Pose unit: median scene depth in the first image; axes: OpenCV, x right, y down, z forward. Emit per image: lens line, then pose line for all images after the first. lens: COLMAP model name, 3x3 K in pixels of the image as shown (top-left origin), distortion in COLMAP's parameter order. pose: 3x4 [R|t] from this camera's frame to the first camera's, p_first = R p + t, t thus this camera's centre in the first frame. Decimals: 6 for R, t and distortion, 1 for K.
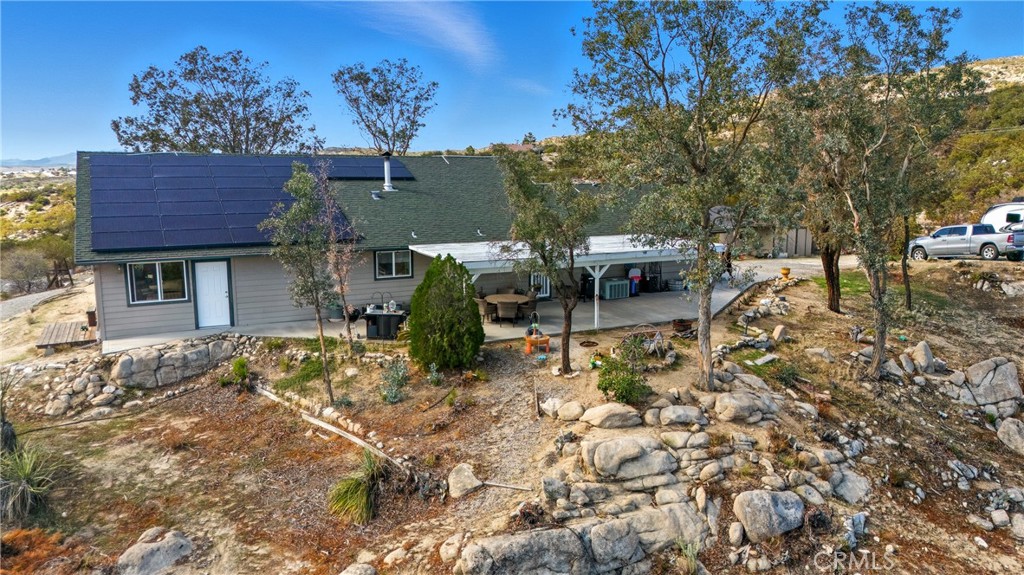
lens RADIAL K [[756.9, 0, 514.9], [0, 756.9, 289.8], [0, 0, 1]] dist [0.061268, -0.006215]
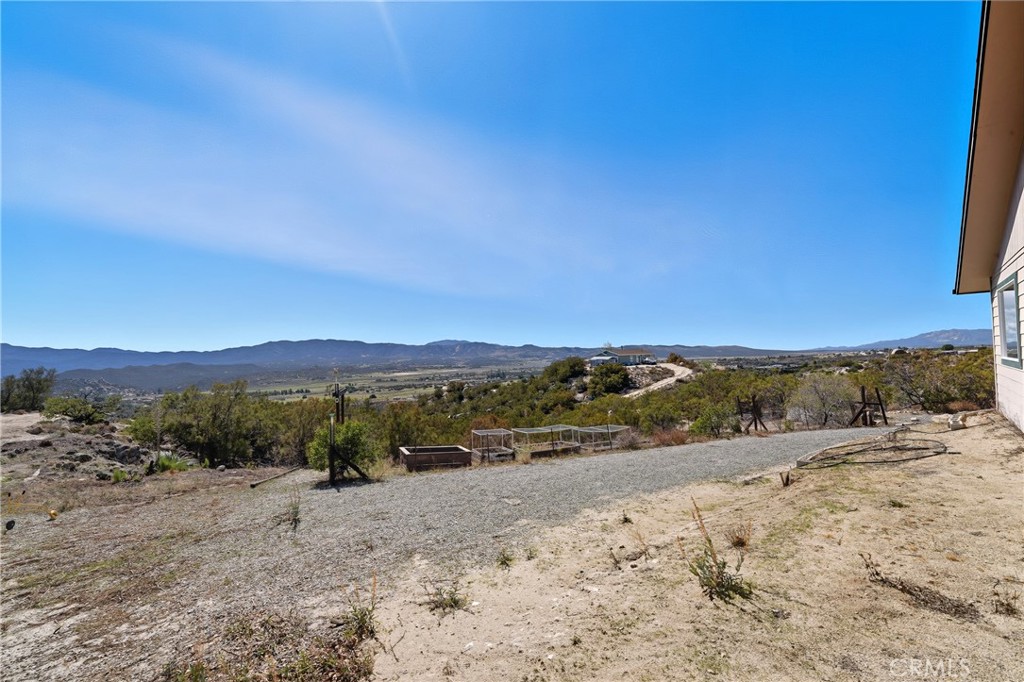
lens RADIAL K [[415.0, 0, 506.0], [0, 415.0, 343.3], [0, 0, 1]] dist [-0.004446, -0.001019]
pose [[0.315256, -0.036918, -0.948288, -0.296183], [-0.130964, 0.987990, -0.082002, -0.002602], [0.939927, 0.150043, 0.306635, 0.499892]]
